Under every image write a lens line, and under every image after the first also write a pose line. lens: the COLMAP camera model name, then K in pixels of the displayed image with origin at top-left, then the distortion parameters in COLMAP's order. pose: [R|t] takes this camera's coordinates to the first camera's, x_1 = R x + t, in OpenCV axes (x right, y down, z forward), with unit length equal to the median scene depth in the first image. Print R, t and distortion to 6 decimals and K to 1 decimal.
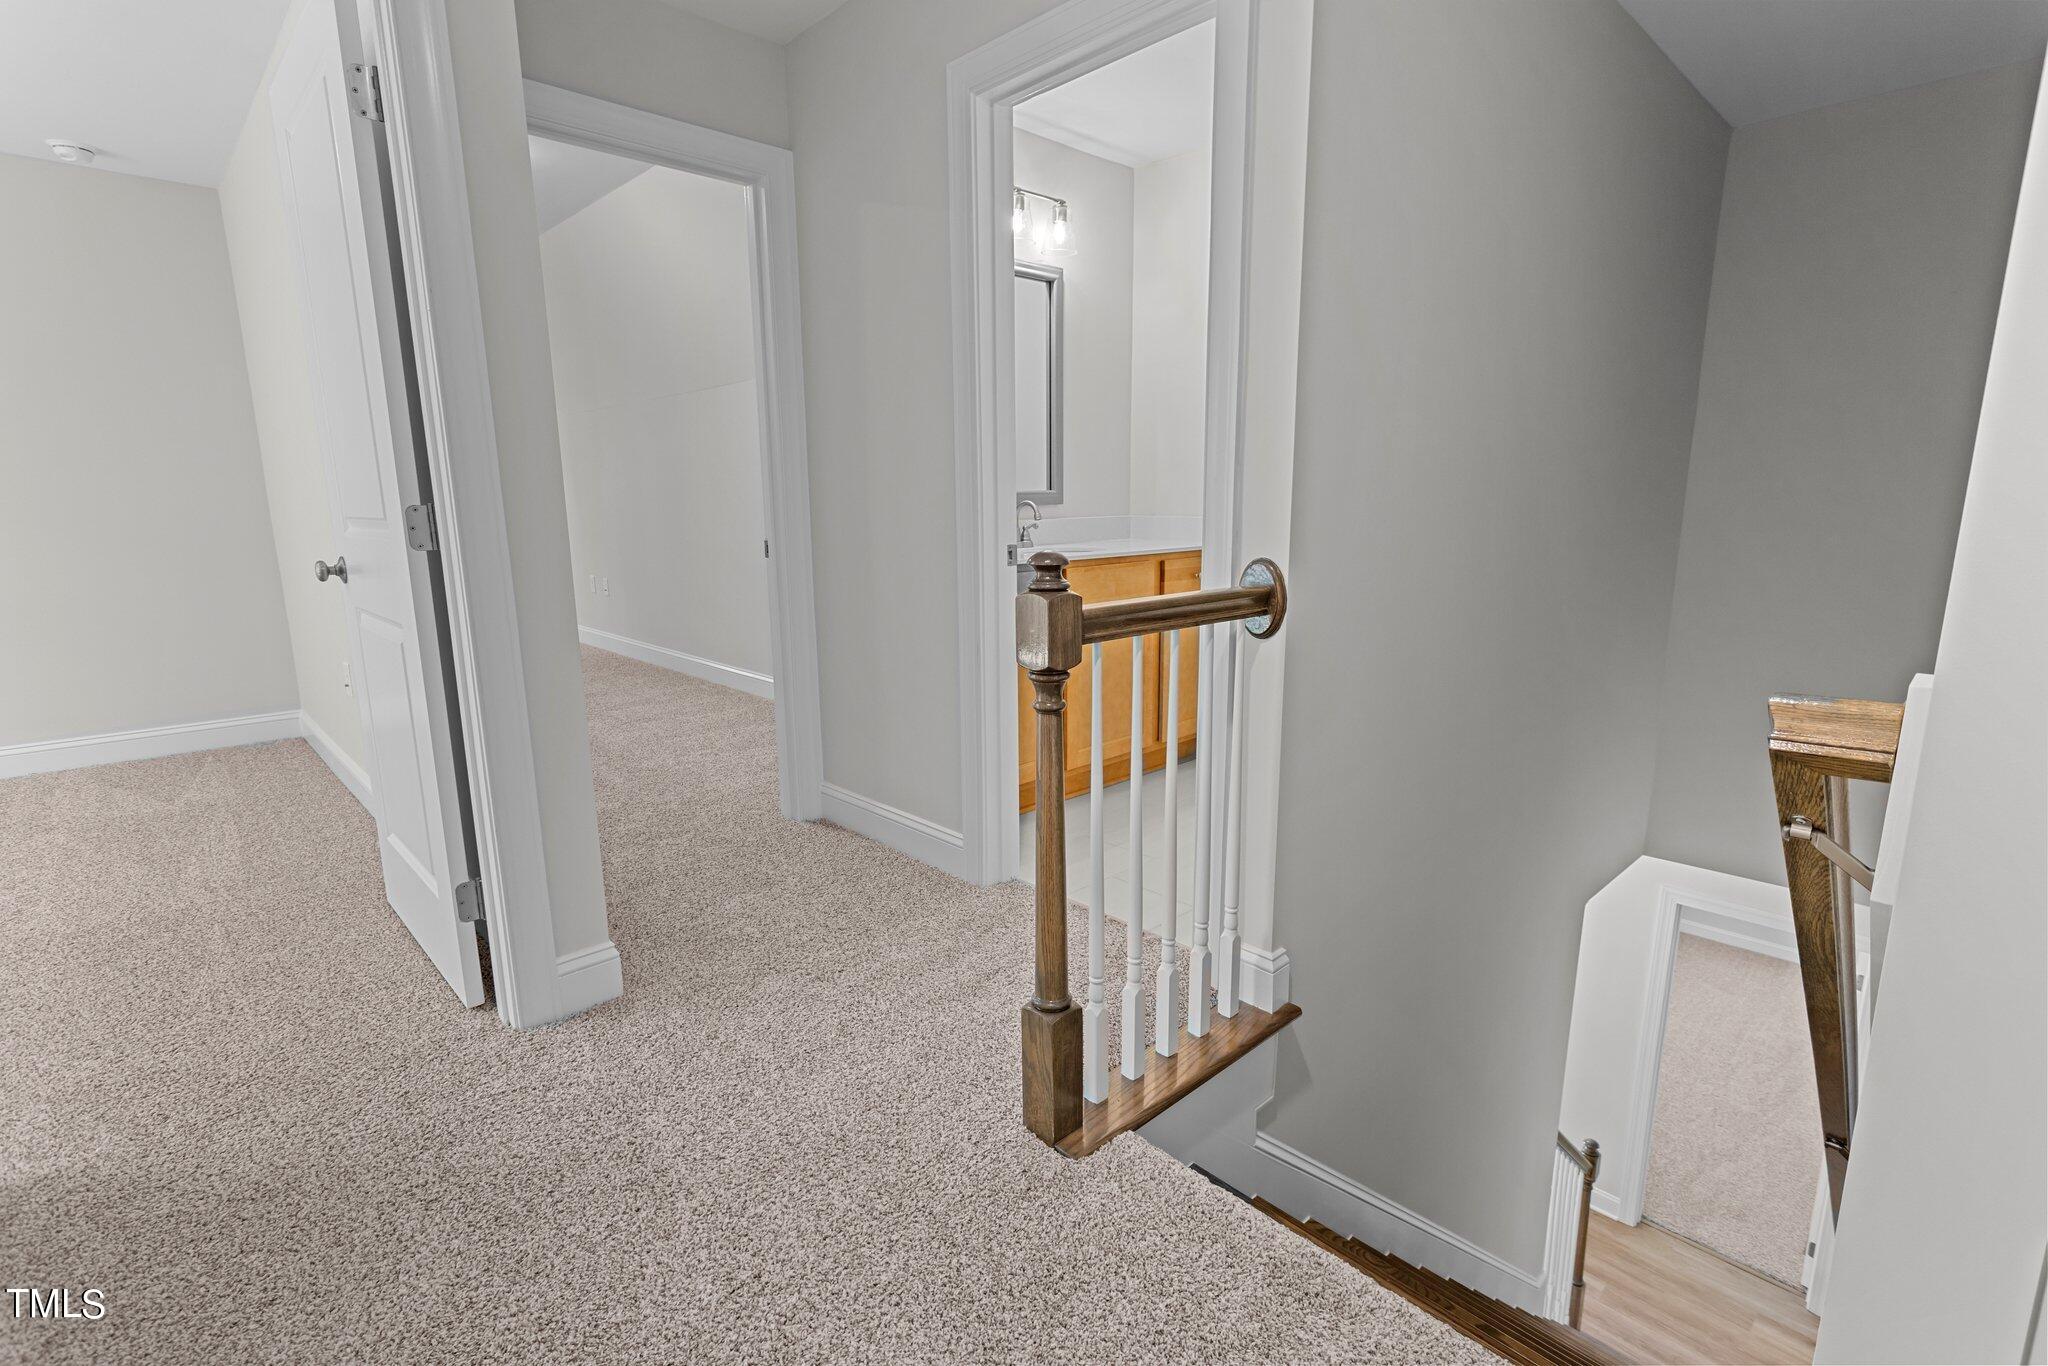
lens RADIAL K [[960.8, 0, 1034.3], [0, 960.8, 682.5], [0, 0, 1]] dist [0.004468, 0.000765]
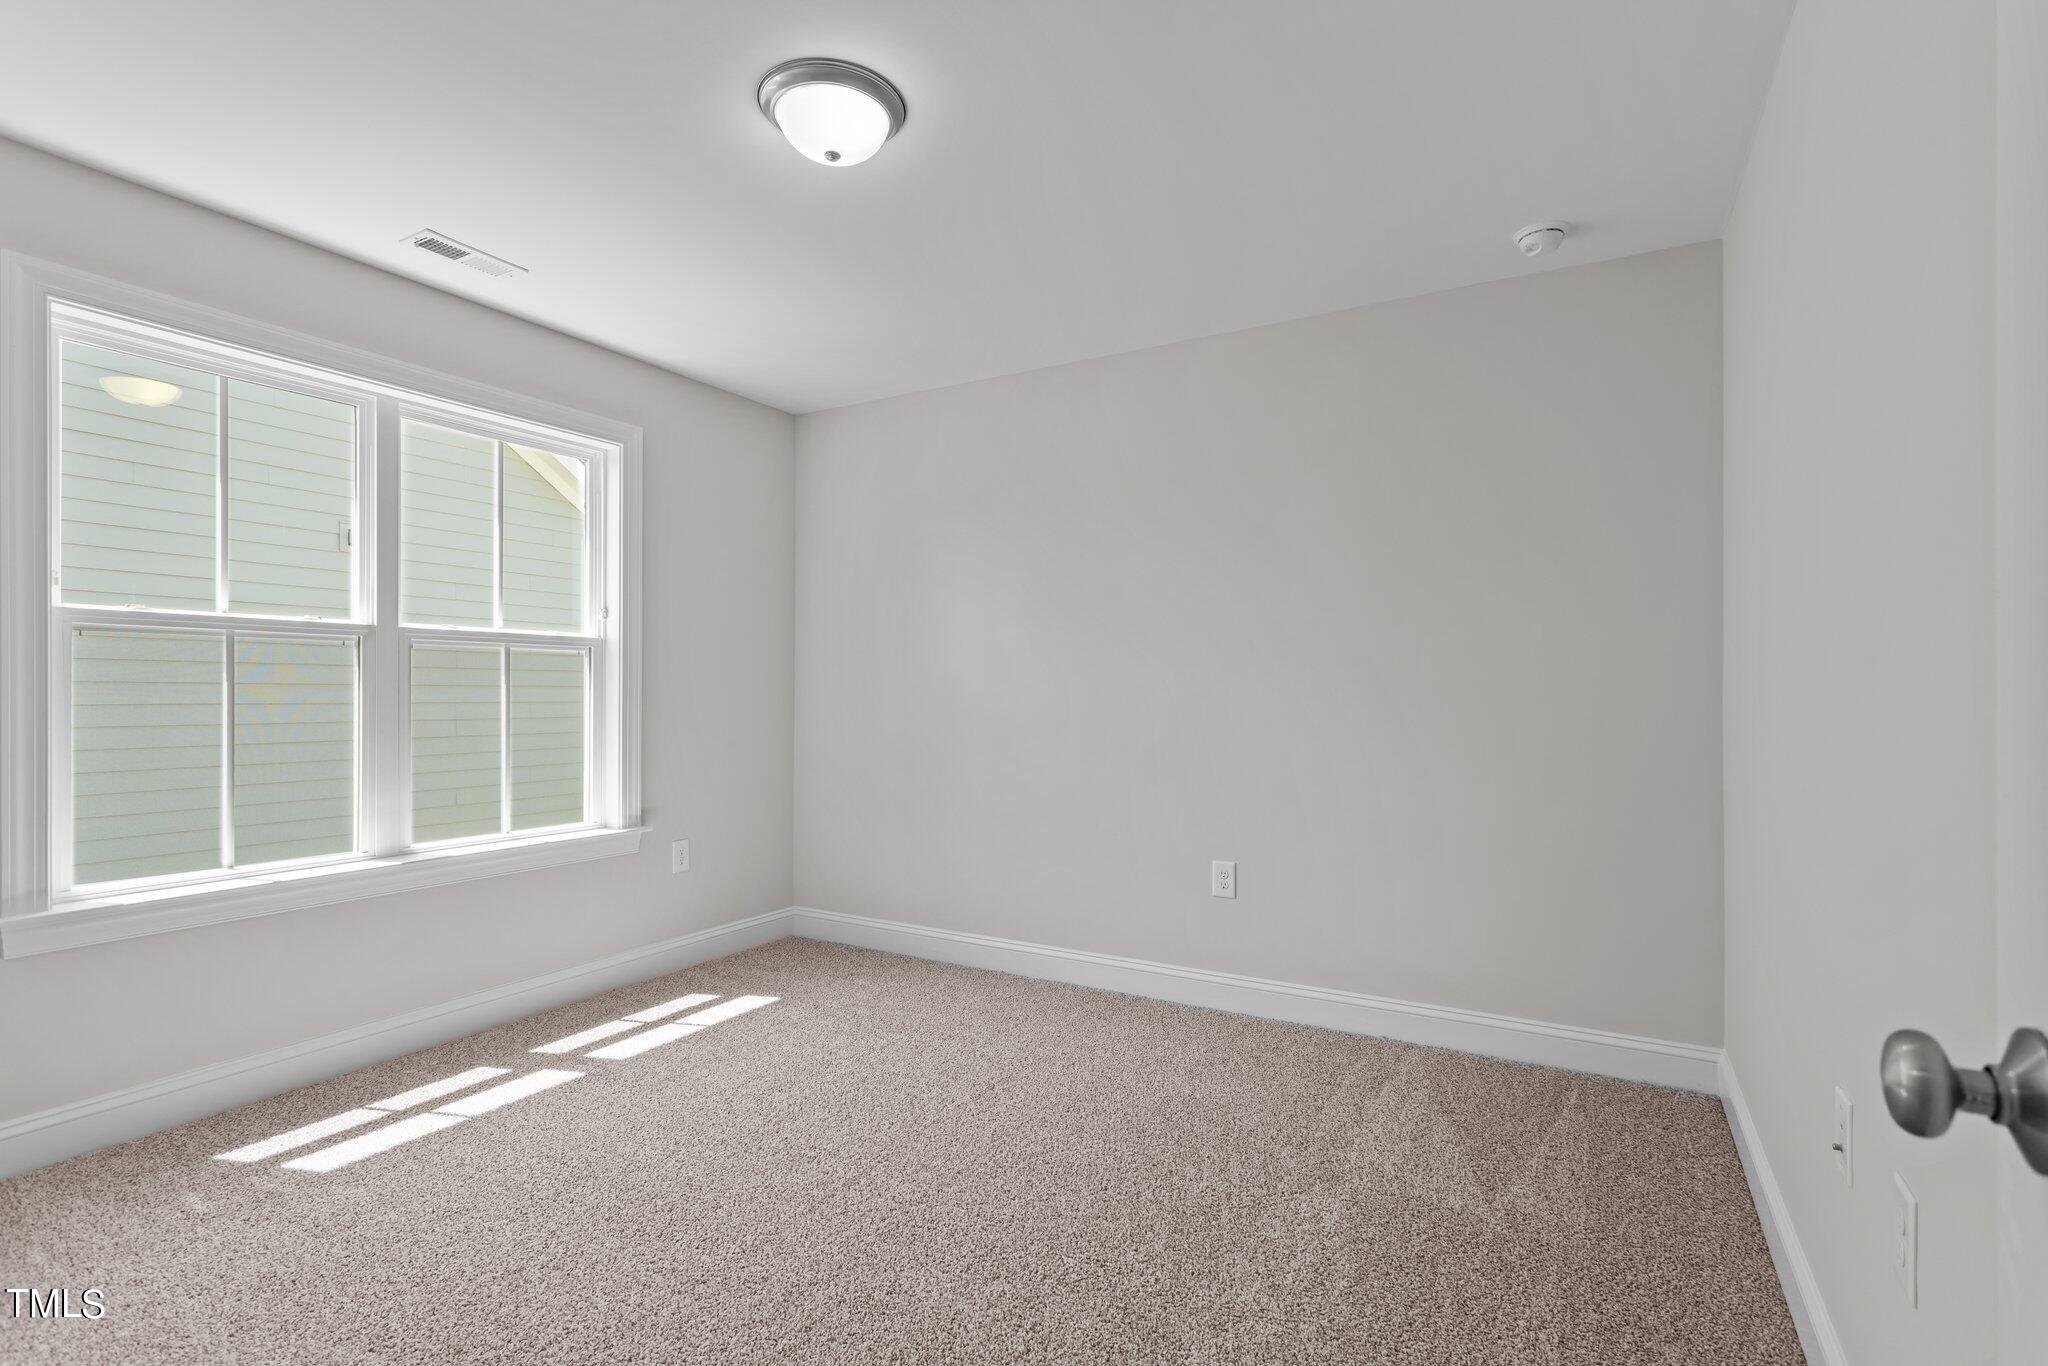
lens RADIAL K [[960.8, 0, 1034.3], [0, 960.8, 682.5], [0, 0, 1]] dist [0.004468, 0.000765]
pose [[0.283350, 0.000419, -0.959017, -0.574969], [-0.188441, 0.980529, -0.055248, -0.147052], [0.940321, 0.196372, 0.277912, 0.723001]]
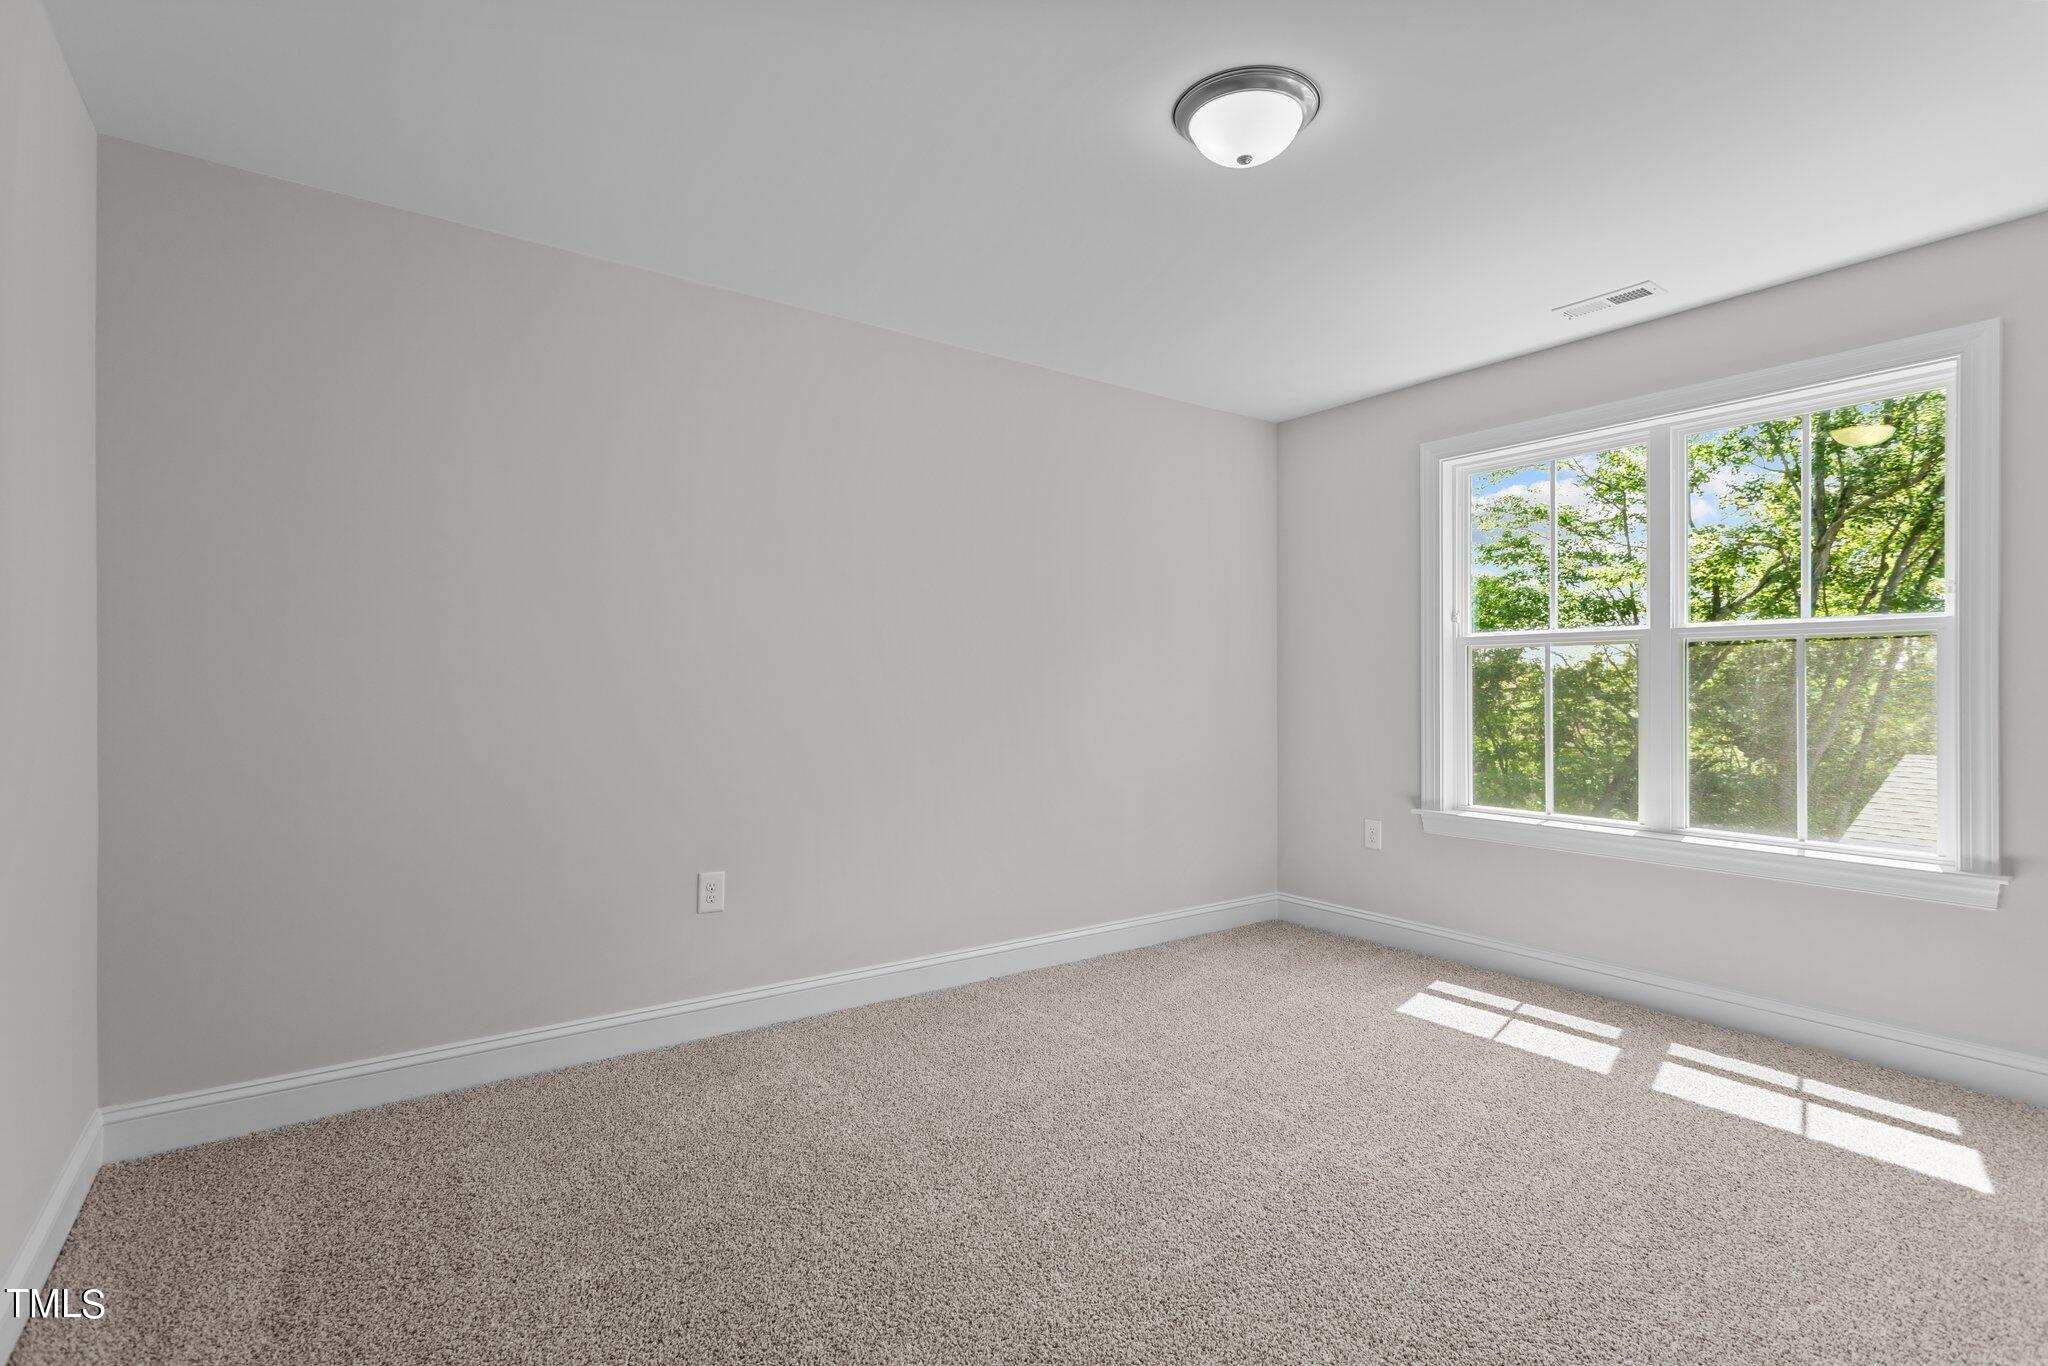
lens RADIAL K [[967.5, 0, 1029.9], [0, 967.5, 650.2], [0, 0, 1]] dist [-0.003270, 0.000005]
pose [[-0.990169, 0.031598, 0.136261, -1.547813], [0.055419, 0.983053, 0.174747, -0.498944], [-0.128430, 0.180580, -0.975139, 2.184387]]
